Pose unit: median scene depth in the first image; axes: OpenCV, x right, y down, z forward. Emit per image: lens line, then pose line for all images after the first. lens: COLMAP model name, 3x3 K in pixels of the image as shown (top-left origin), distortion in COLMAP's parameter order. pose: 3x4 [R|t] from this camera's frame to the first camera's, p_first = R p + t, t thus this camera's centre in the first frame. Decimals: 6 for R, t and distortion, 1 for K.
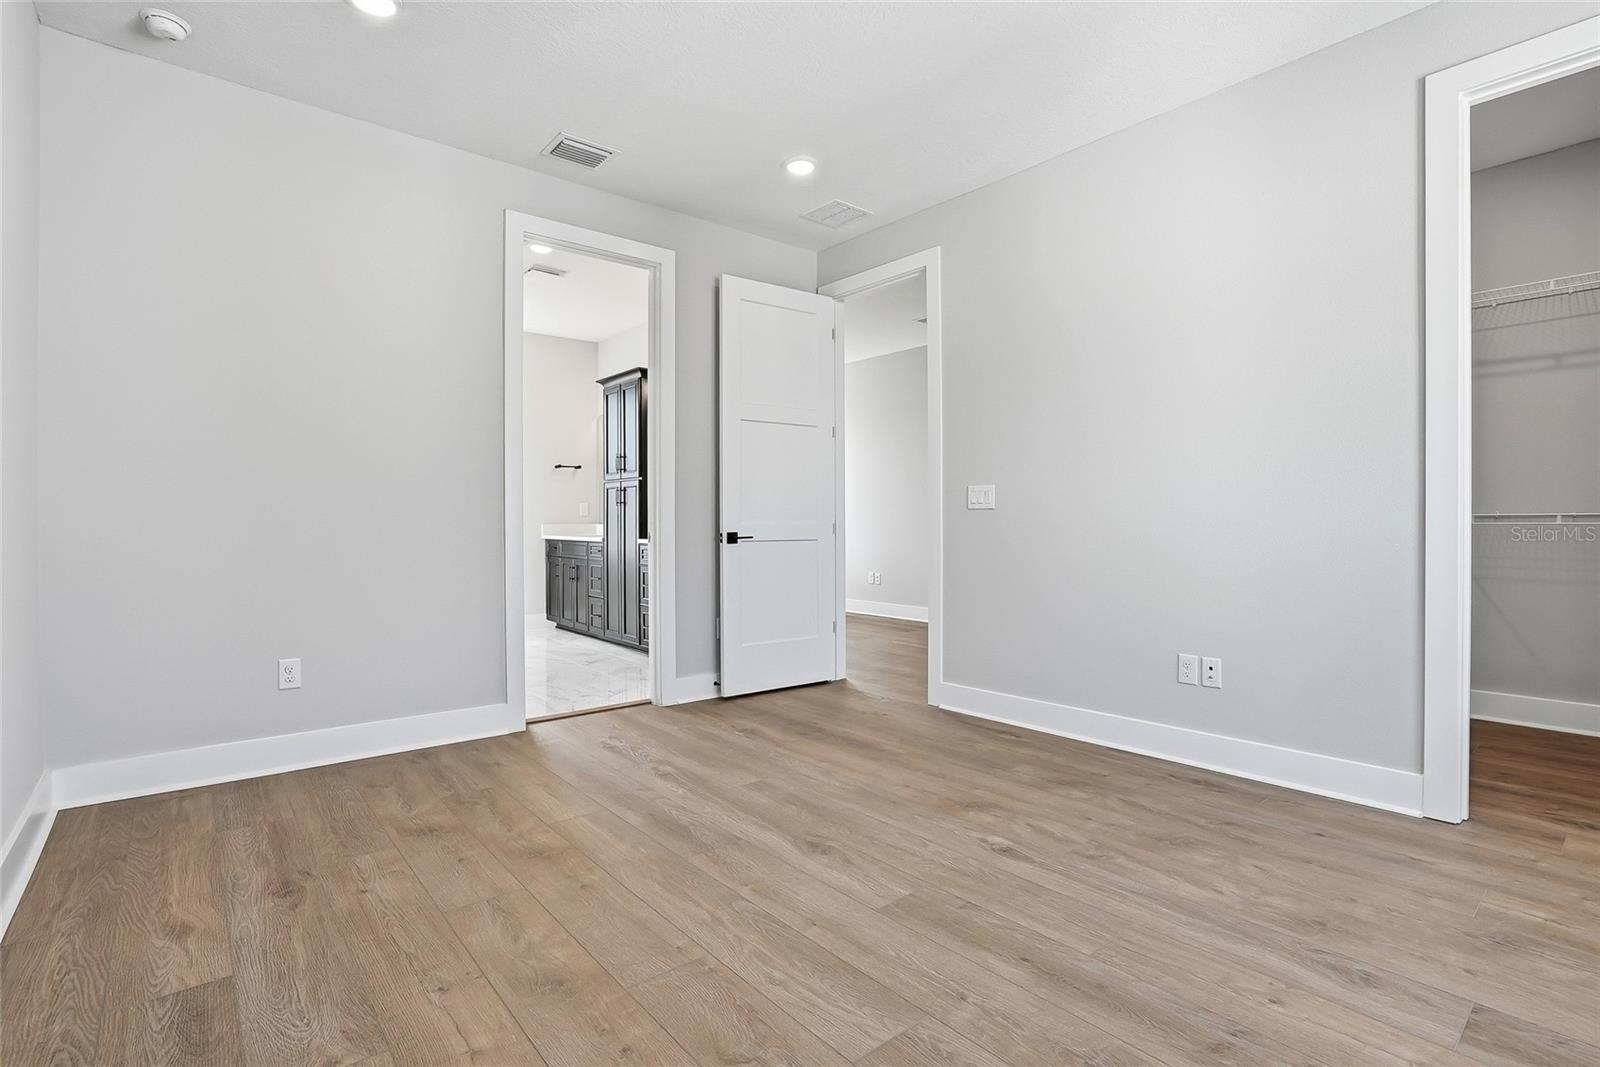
lens RADIAL K [[760.3, 0, 803.1], [0, 760.3, 521.3], [0, 0, 1]] dist [-0.058527, 0.023749]
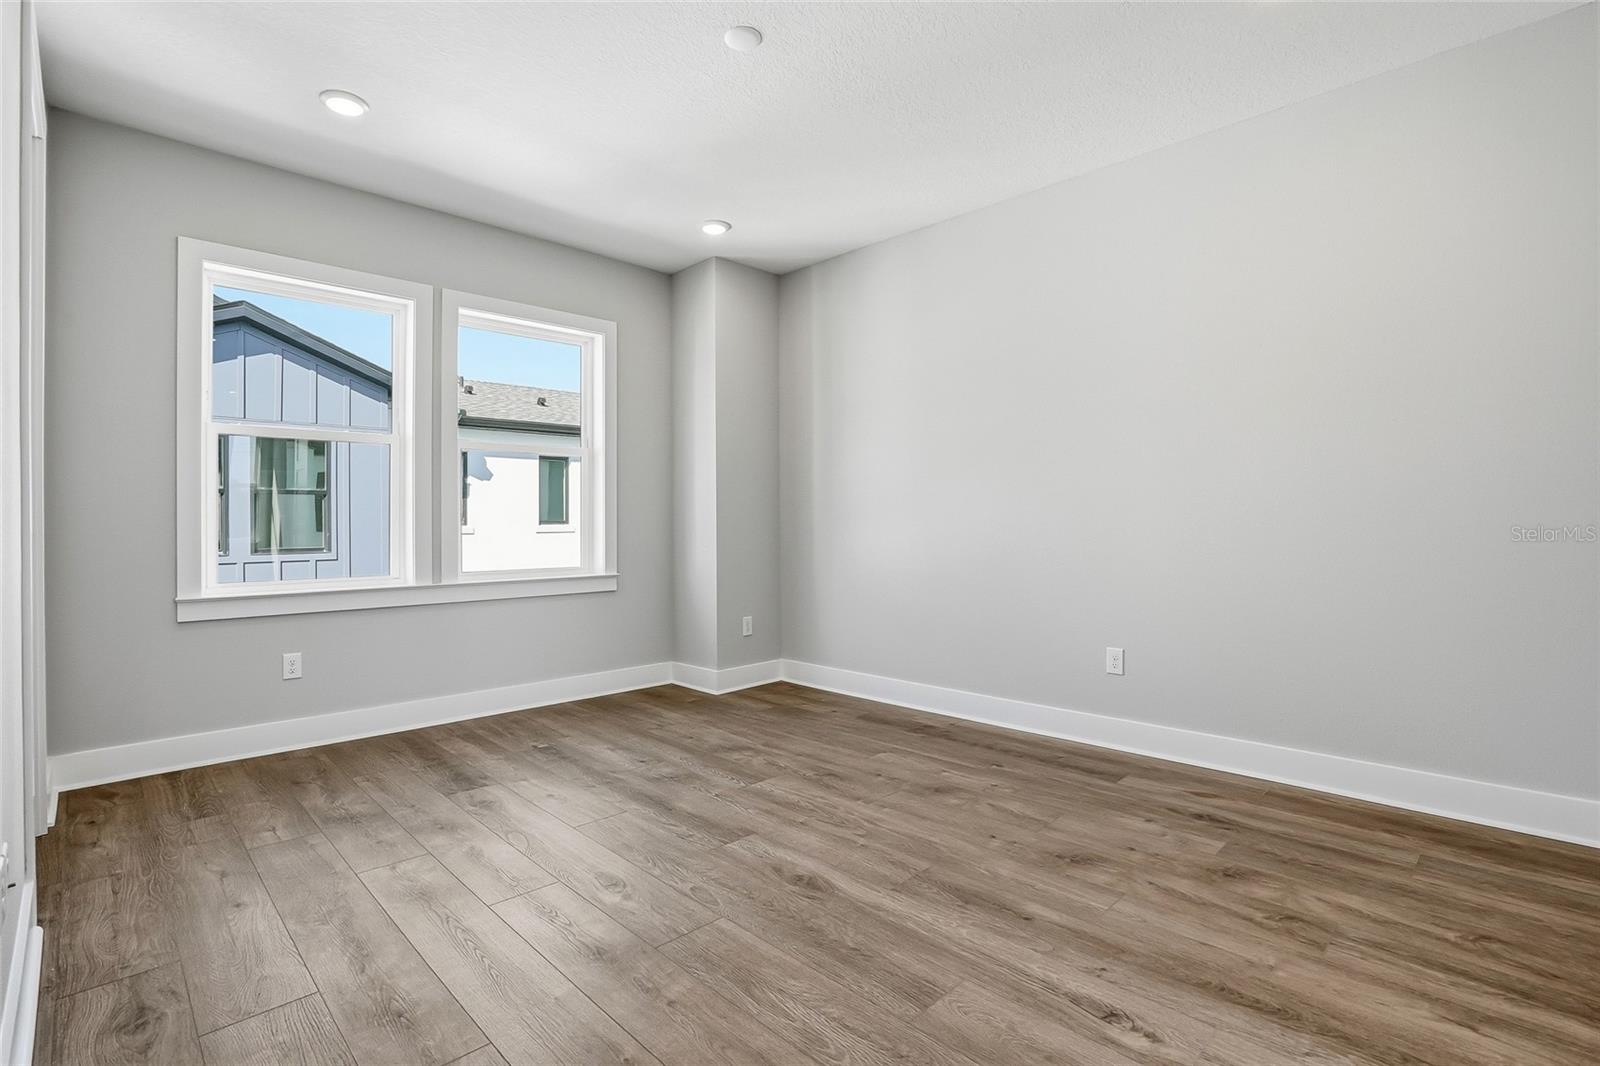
lens RADIAL K [[744.0, 0, 800.4], [0, 744.0, 528.7], [0, 0, 1]] dist [-0.056782, 0.019768]
pose [[-0.997103, 0.008046, -0.075634, 0.096215], [0.007734, 0.999960, 0.004413, -0.021429], [0.075667, 0.003815, -0.997126, 1.938515]]
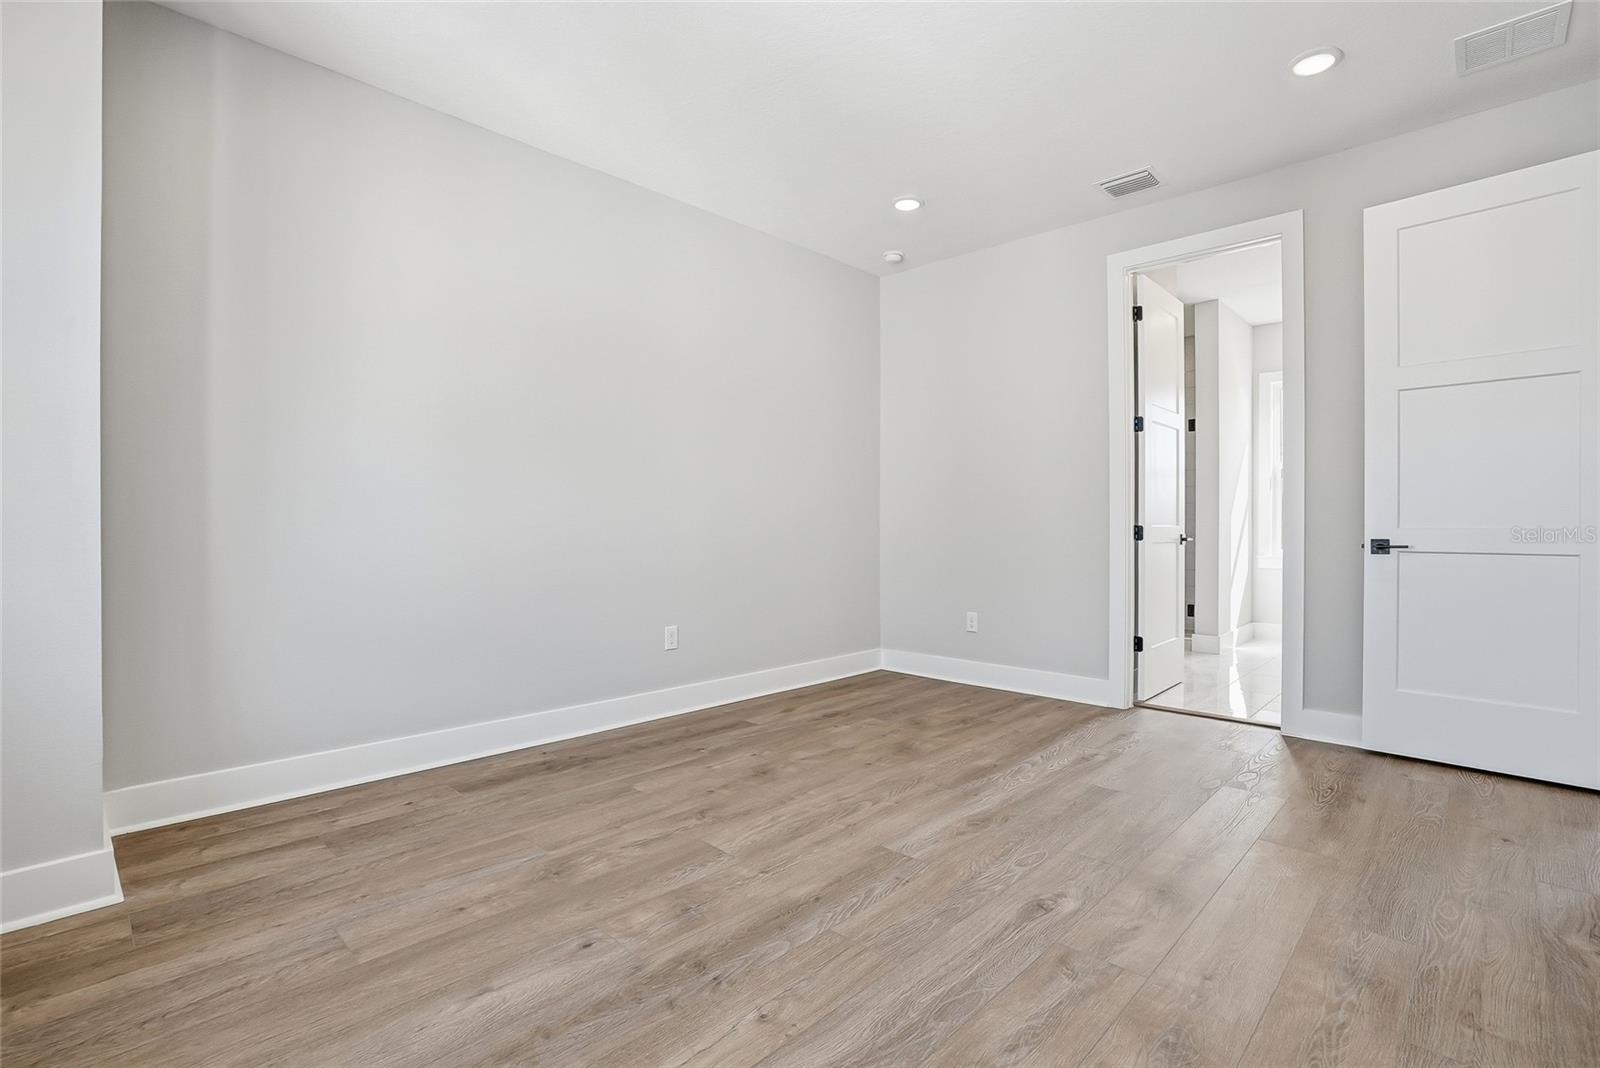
lens RADIAL K [[744.0, 0, 800.4], [0, 744.0, 529.7], [0, 0, 1]] dist [-0.056782, 0.019768]
pose [[0.096363, 0.006395, -0.995326, 1.066880], [0.000729, 0.999979, 0.006495, -0.000763], [0.995346, -0.001351, 0.096357, 0.637420]]
